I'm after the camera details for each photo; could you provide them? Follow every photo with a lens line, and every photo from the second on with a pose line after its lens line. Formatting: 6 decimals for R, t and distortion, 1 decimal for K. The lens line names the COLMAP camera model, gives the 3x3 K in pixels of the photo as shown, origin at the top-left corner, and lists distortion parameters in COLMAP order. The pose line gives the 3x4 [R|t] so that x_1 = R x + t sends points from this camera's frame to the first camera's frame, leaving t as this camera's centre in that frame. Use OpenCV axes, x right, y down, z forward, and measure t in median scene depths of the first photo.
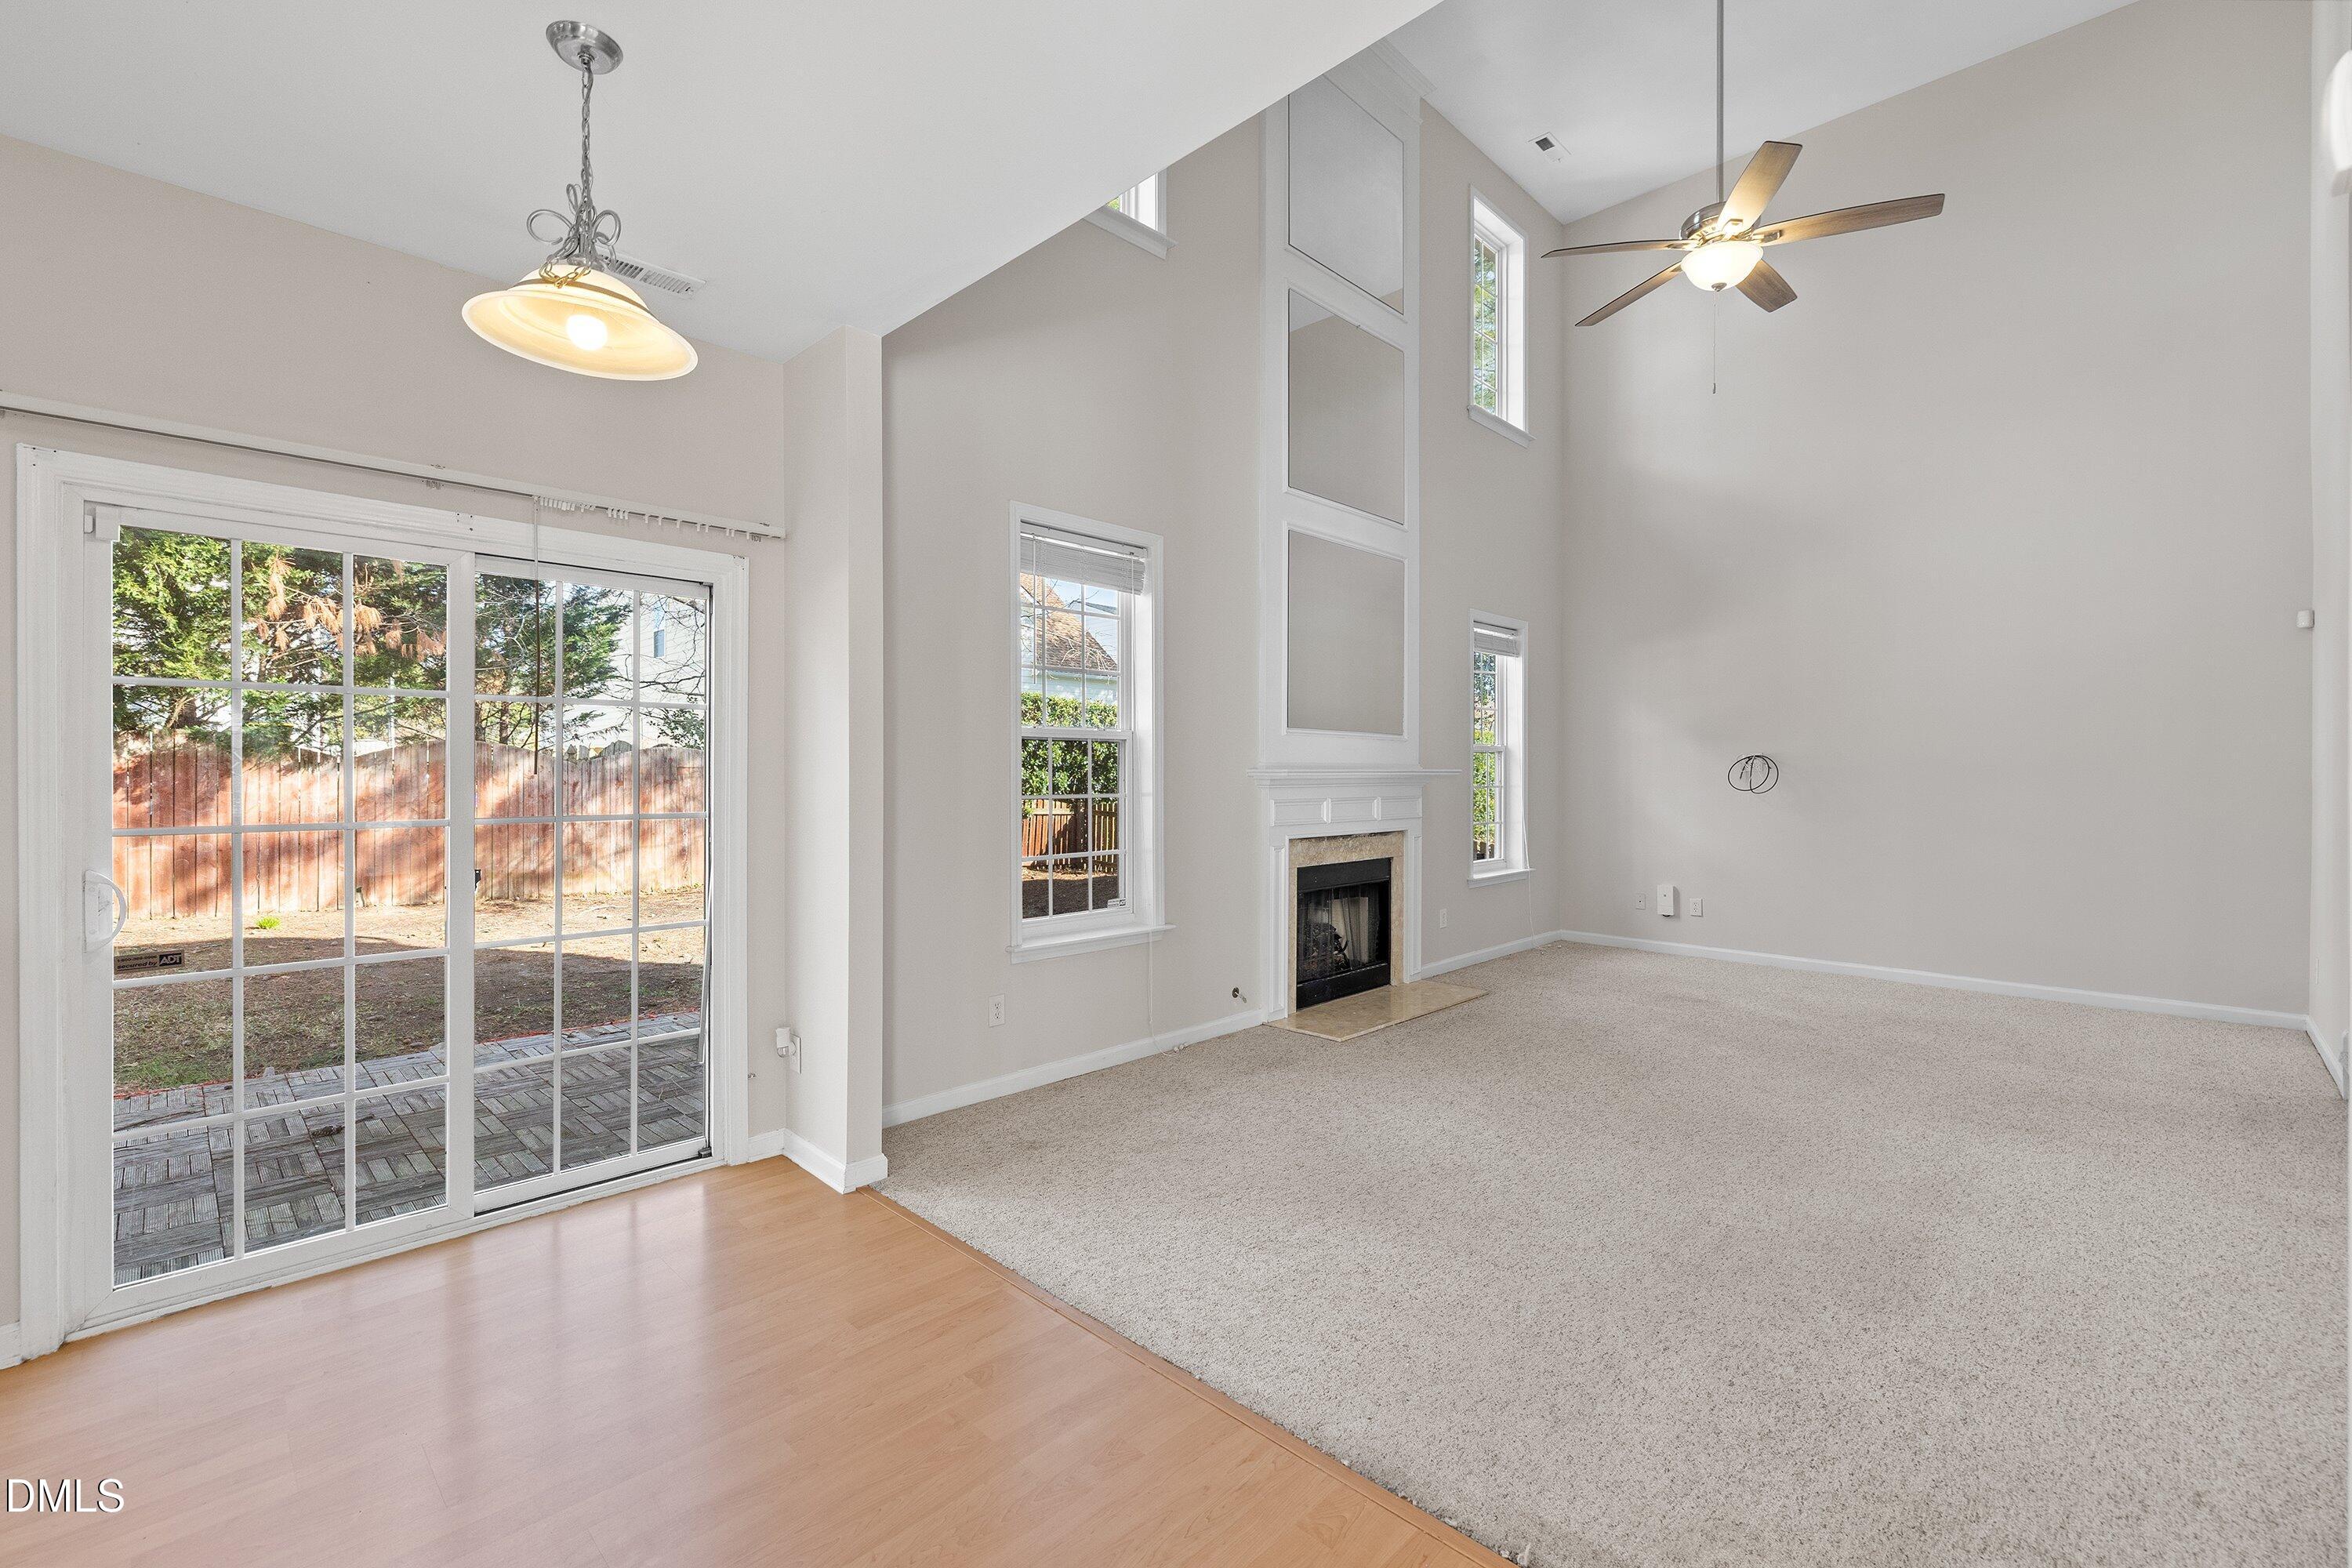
lens RADIAL K [[1003.2, 0, 1172.6], [0, 1003.2, 778.5], [0, 0, 1]] dist [-0.000472, 0.000716]
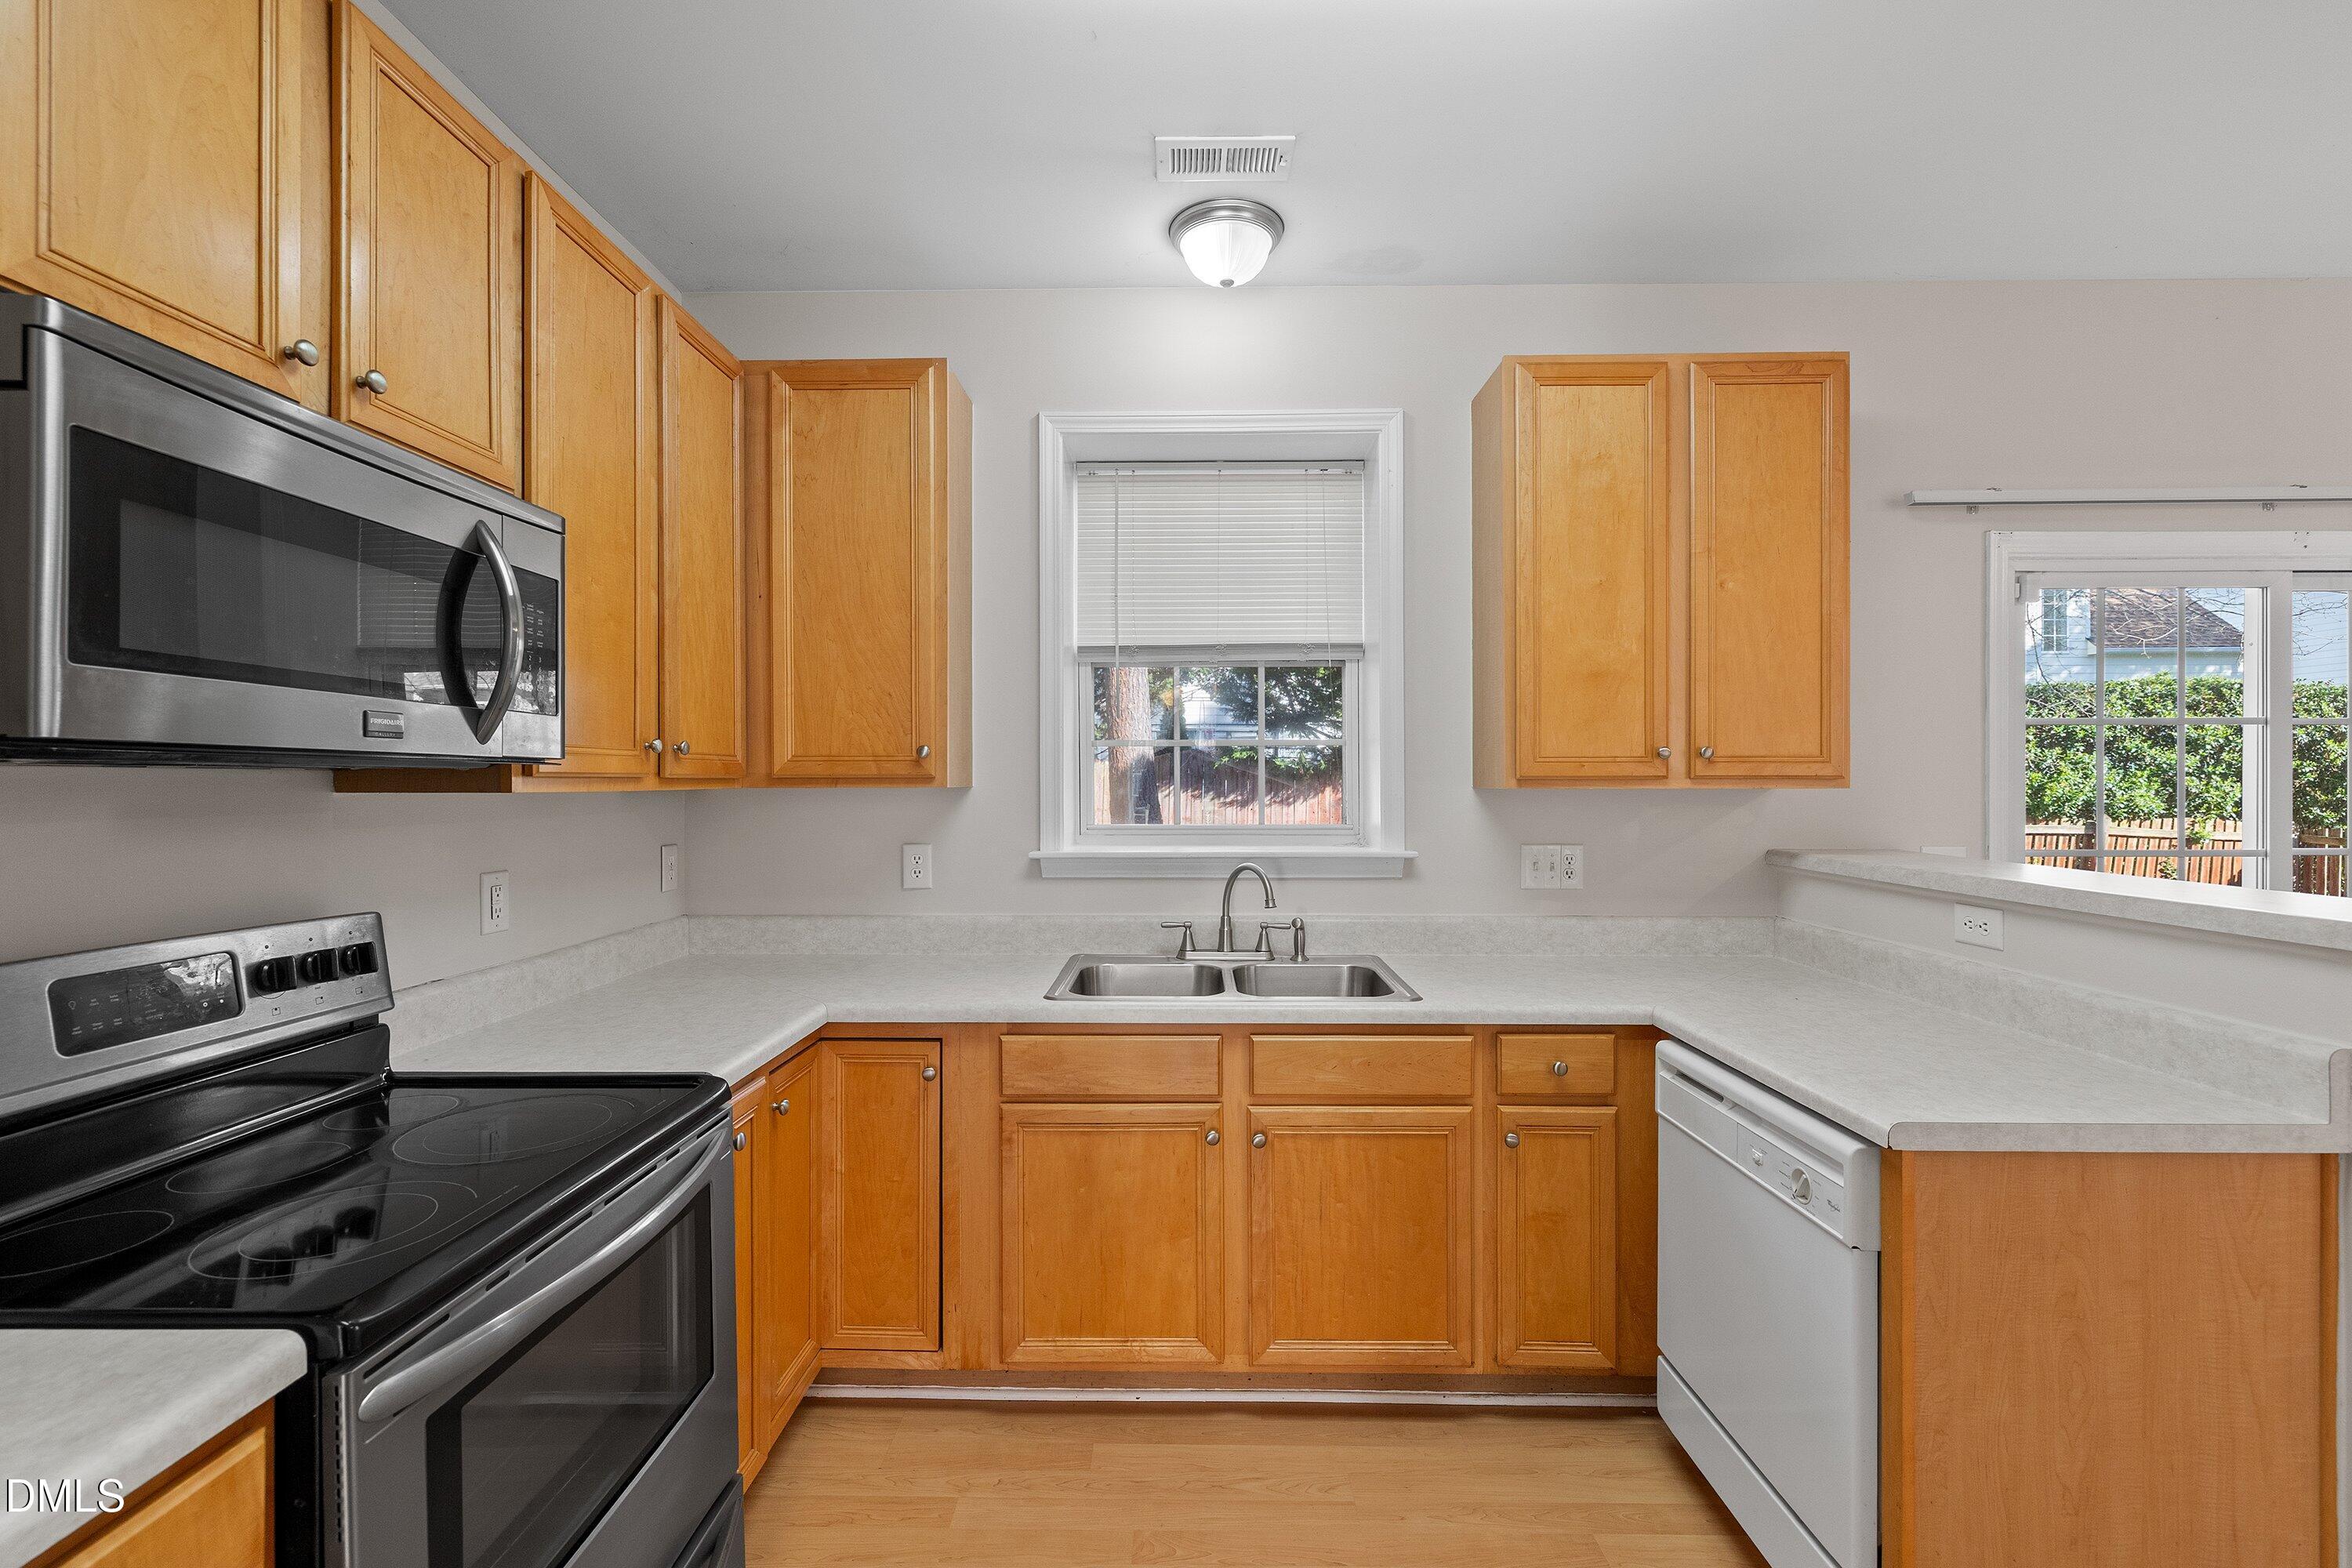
lens RADIAL K [[1003.2, 0, 1168.1], [0, 1003.2, 778.0], [0, 0, 1]] dist [-0.000472, 0.000716]
pose [[0.687560, -0.004653, -0.726113, -0.406231], [-0.001200, 0.999971, -0.007544, -0.010663], [0.726127, 0.006058, 0.687534, -0.237035]]
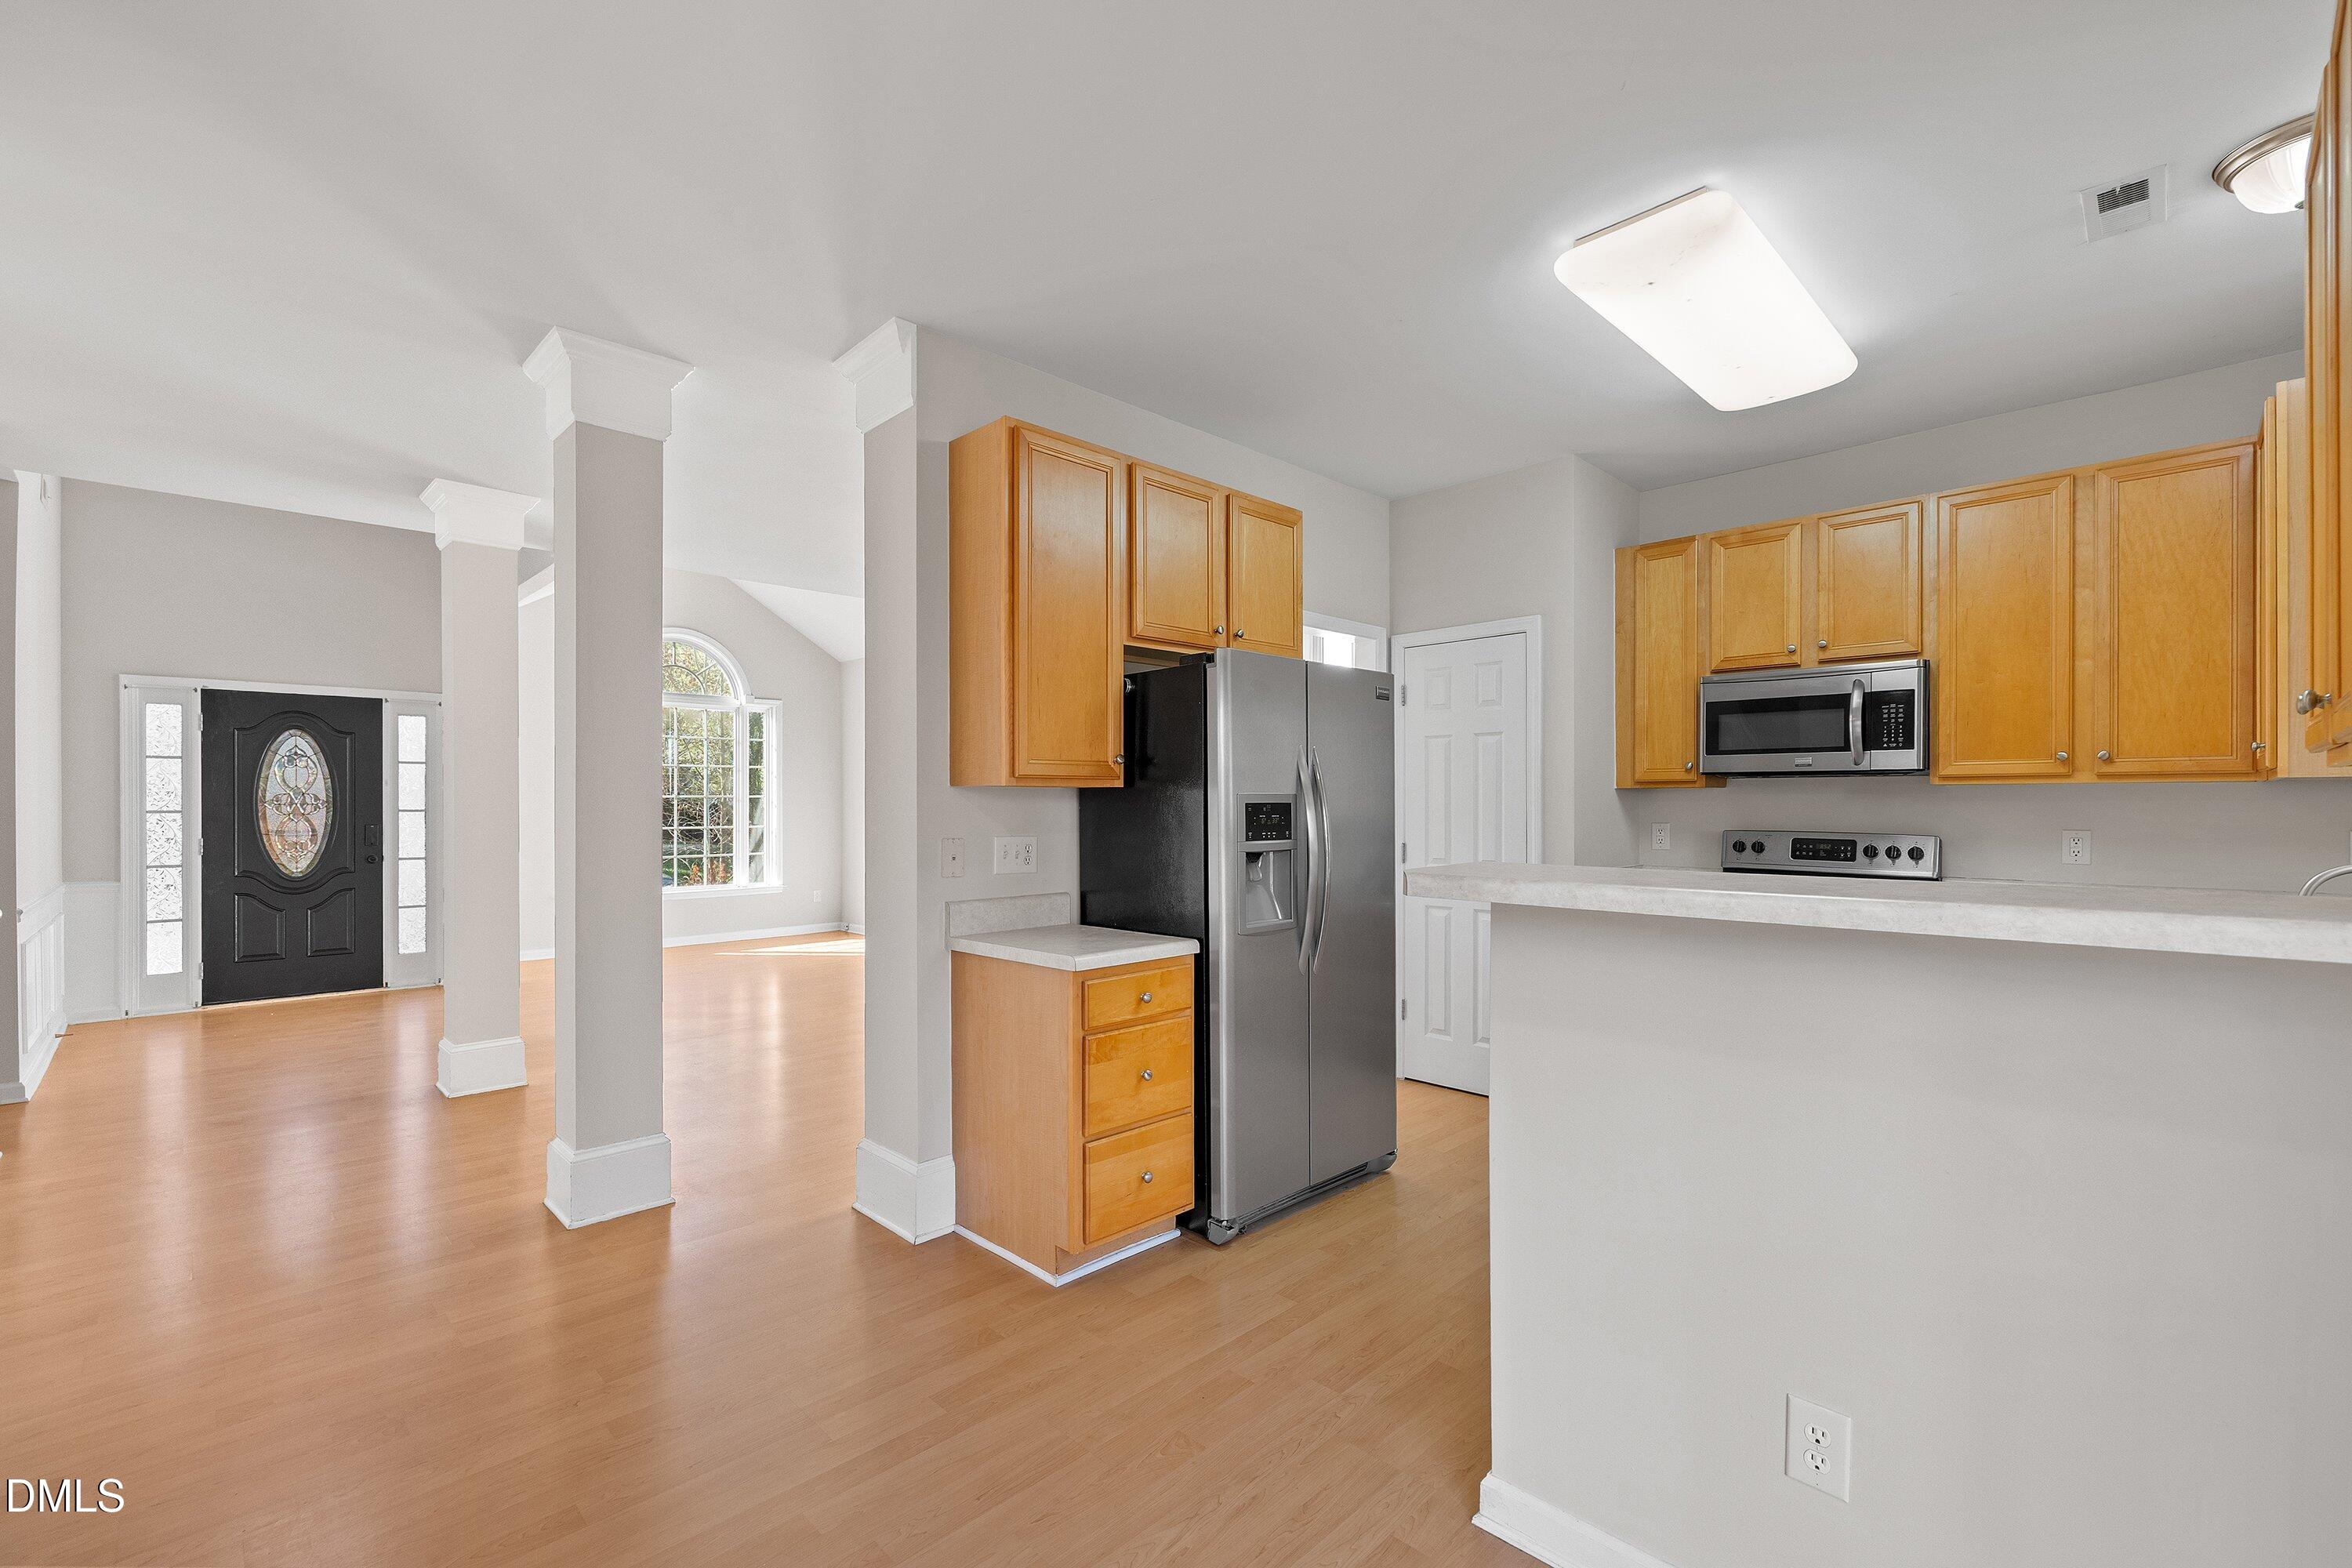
lens RADIAL K [[1003.2, 0, 1175.3], [0, 1003.2, 810.0], [0, 0, 1]] dist [-0.000472, 0.000716]
pose [[-0.999953, -0.001242, 0.009635, -0.259609], [-0.001128, 0.999929, 0.011839, 0.001982], [-0.009649, 0.011827, -0.999884, 0.531445]]
